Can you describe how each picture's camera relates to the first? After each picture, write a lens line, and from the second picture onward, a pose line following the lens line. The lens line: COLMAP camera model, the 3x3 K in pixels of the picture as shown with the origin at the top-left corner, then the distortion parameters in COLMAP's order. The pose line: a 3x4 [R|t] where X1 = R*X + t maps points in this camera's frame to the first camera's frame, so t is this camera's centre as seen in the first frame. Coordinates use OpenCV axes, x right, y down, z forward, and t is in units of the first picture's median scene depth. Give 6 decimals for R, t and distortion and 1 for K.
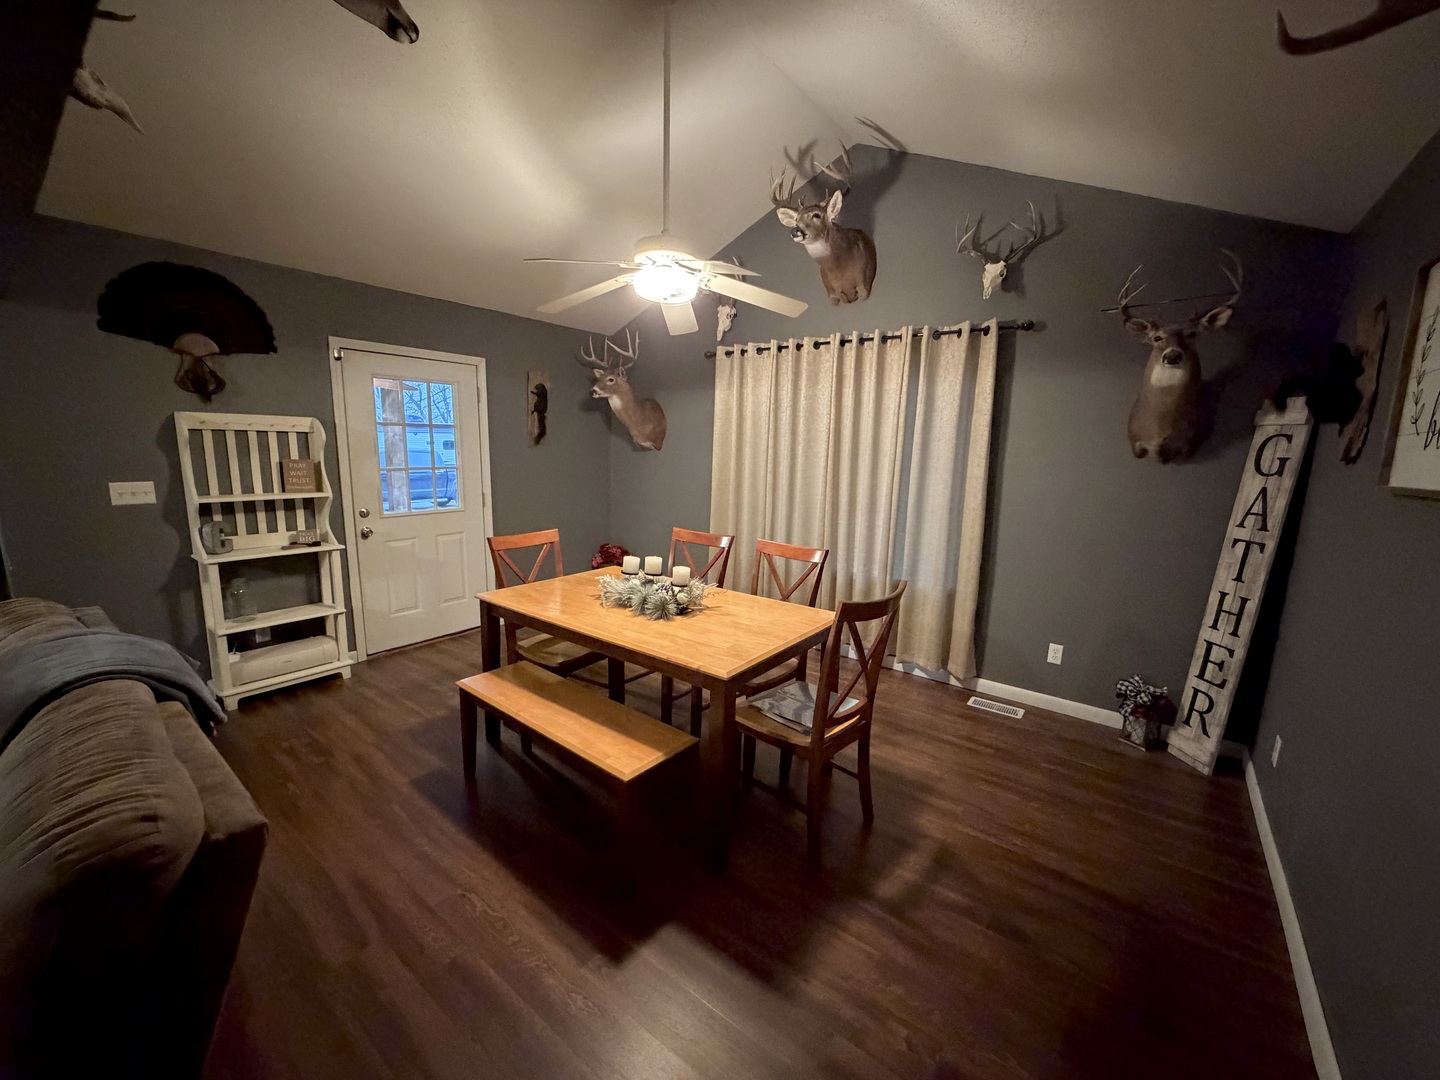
lens RADIAL K [[571.7, 0, 715.9], [0, 571.7, 538.8], [0, 0, 1]] dist [0.000092, 0.000010]
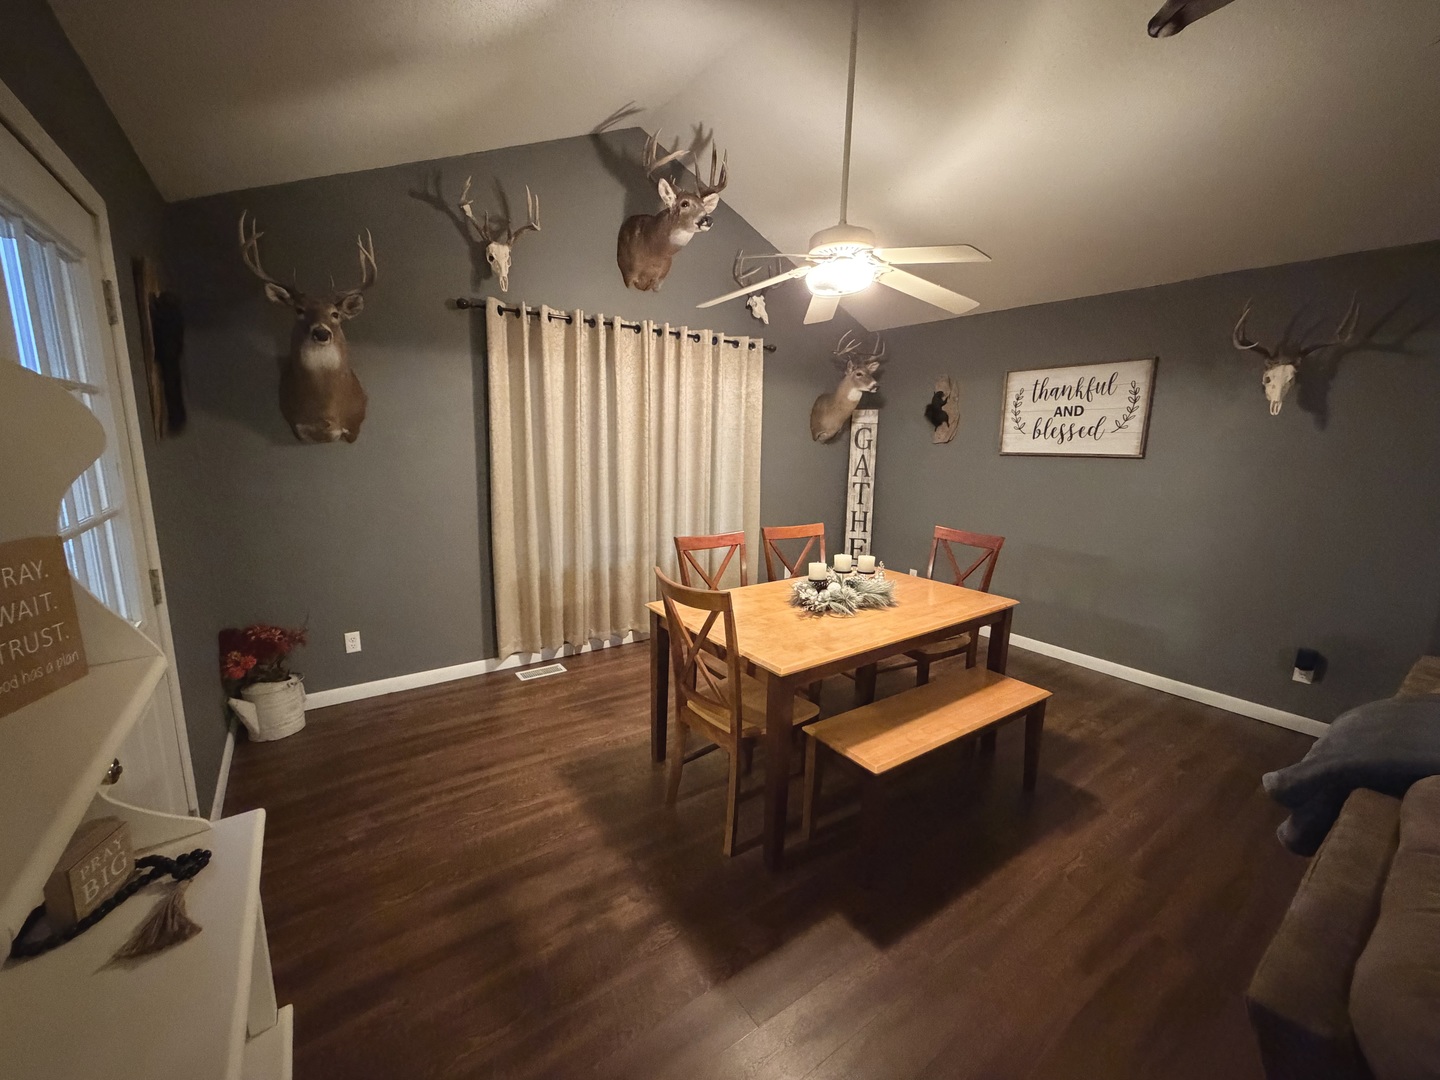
lens RADIAL K [[571.7, 0, 715.9], [0, 571.7, 538.8], [0, 0, 1]] dist [0.000092, 0.000010]
pose [[0.291944, -0.190608, 0.937250, -1.070828], [0.147954, 0.977145, 0.152636, -0.179220], [-0.944923, 0.094109, 0.313472, 0.868347]]
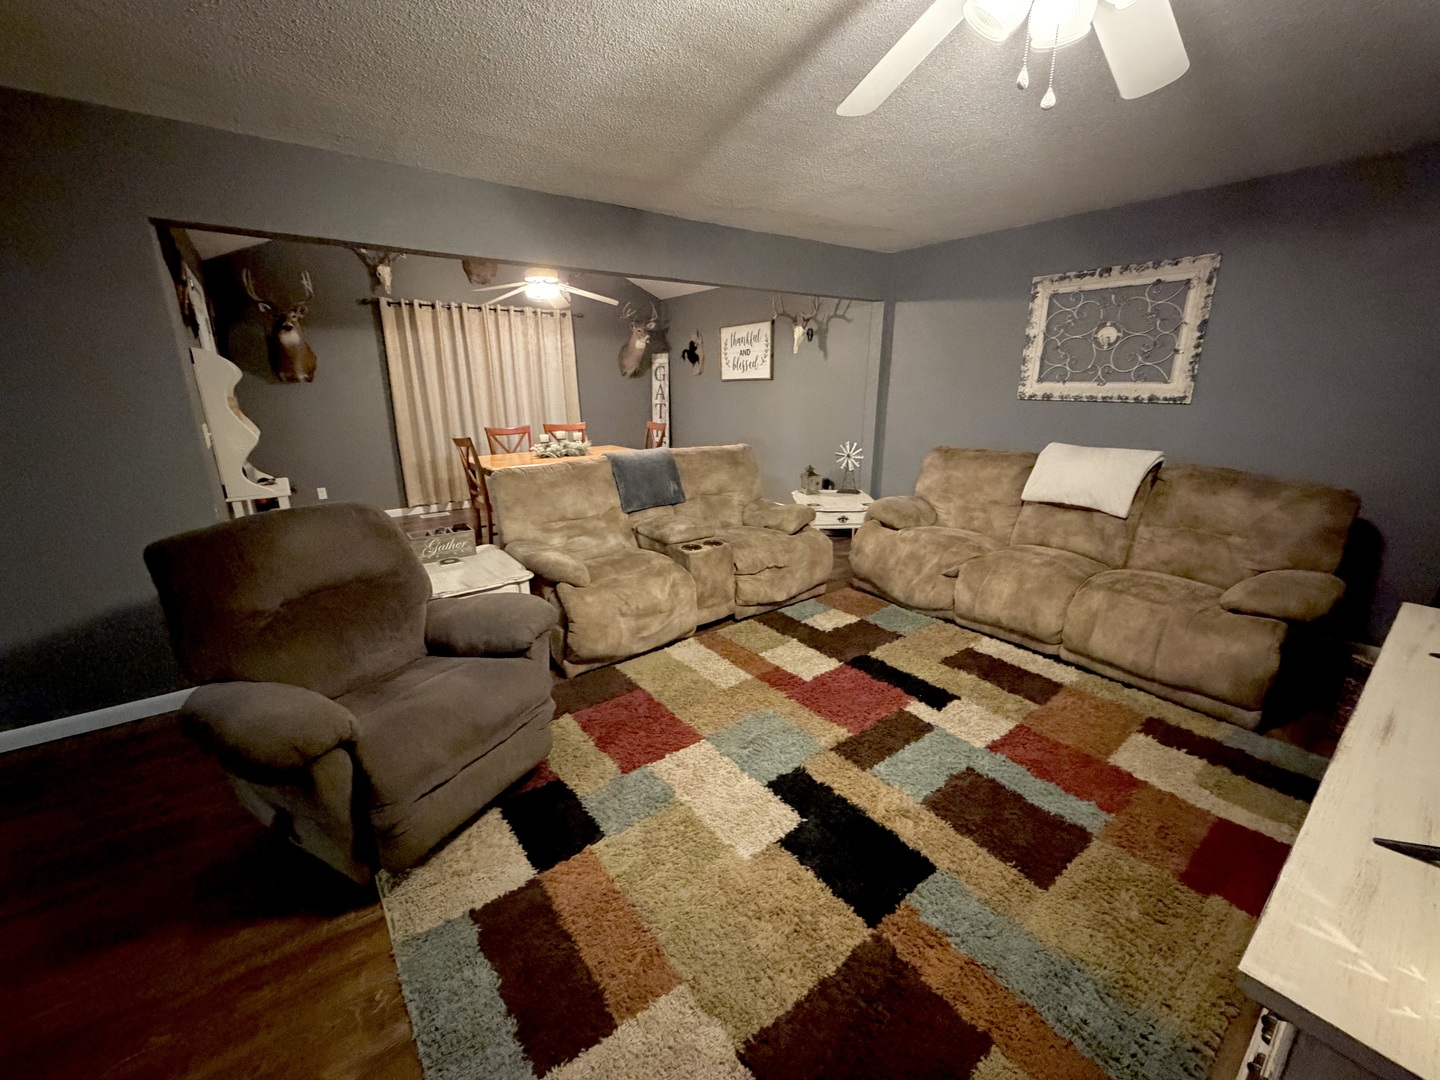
lens RADIAL K [[571.7, 0, 715.9], [0, 571.7, 538.8], [0, 0, 1]] dist [0.000092, 0.000010]
pose [[0.264430, -0.288979, 0.920091, -1.873068], [0.176064, 0.952483, 0.248552, -0.014574], [-0.948197, 0.096270, 0.302744, -0.088801]]
